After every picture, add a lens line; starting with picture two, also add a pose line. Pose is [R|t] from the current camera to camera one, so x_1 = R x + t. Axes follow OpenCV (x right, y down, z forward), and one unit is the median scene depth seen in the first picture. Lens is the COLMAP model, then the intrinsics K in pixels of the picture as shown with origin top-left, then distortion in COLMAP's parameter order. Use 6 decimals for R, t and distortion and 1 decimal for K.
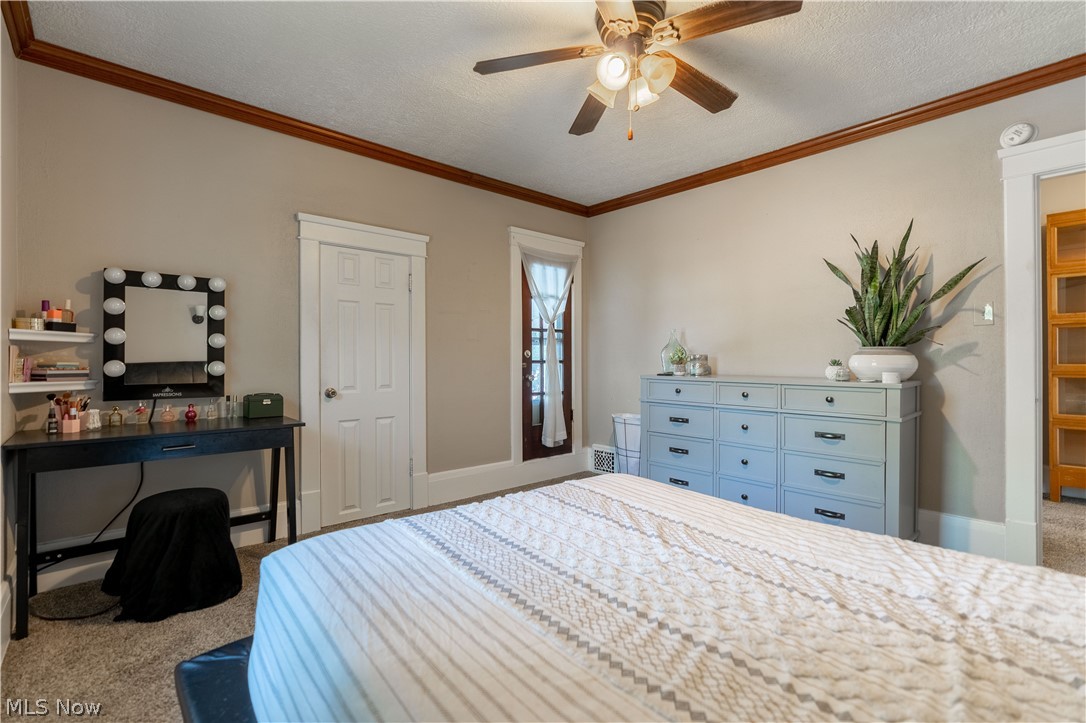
lens RADIAL K [[491.1, 0, 553.0], [0, 491.1, 355.1], [0, 0, 1]] dist [-0.010694, 0.003721]
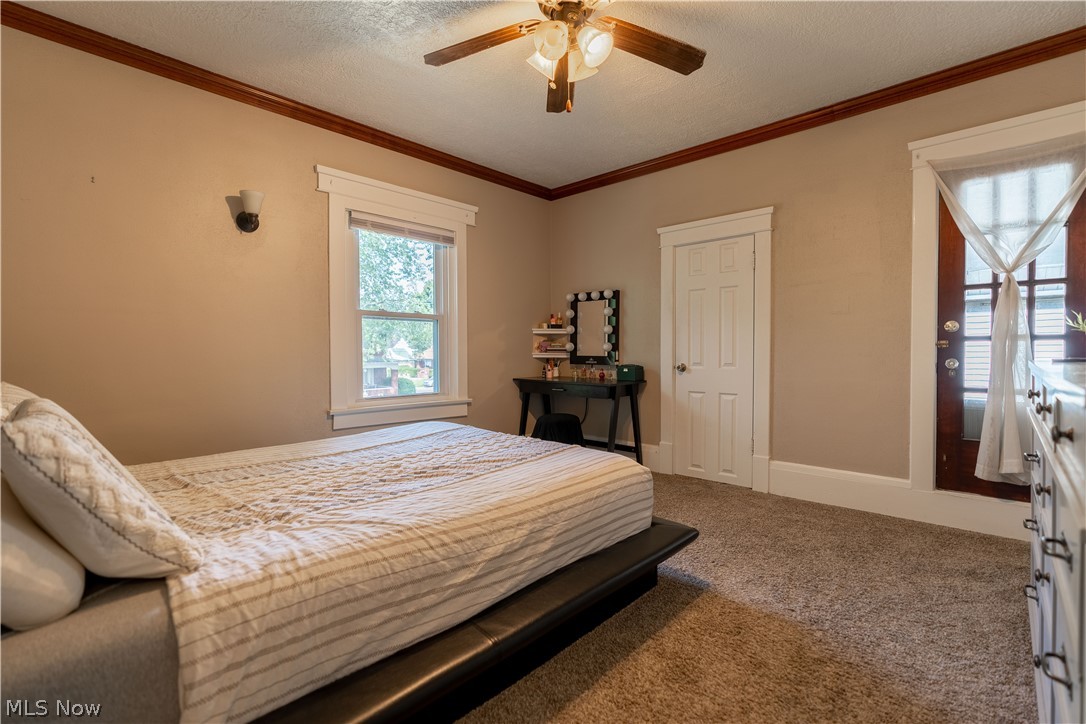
lens RADIAL K [[491.1, 0, 554.5], [0, 491.1, 364.8], [0, 0, 1]] dist [-0.010694, 0.003721]
pose [[0.092509, 0.022019, -0.995468, 0.663728], [0.008283, 0.999704, 0.022882, 0.035789], [0.995677, -0.010362, 0.092299, 0.513944]]
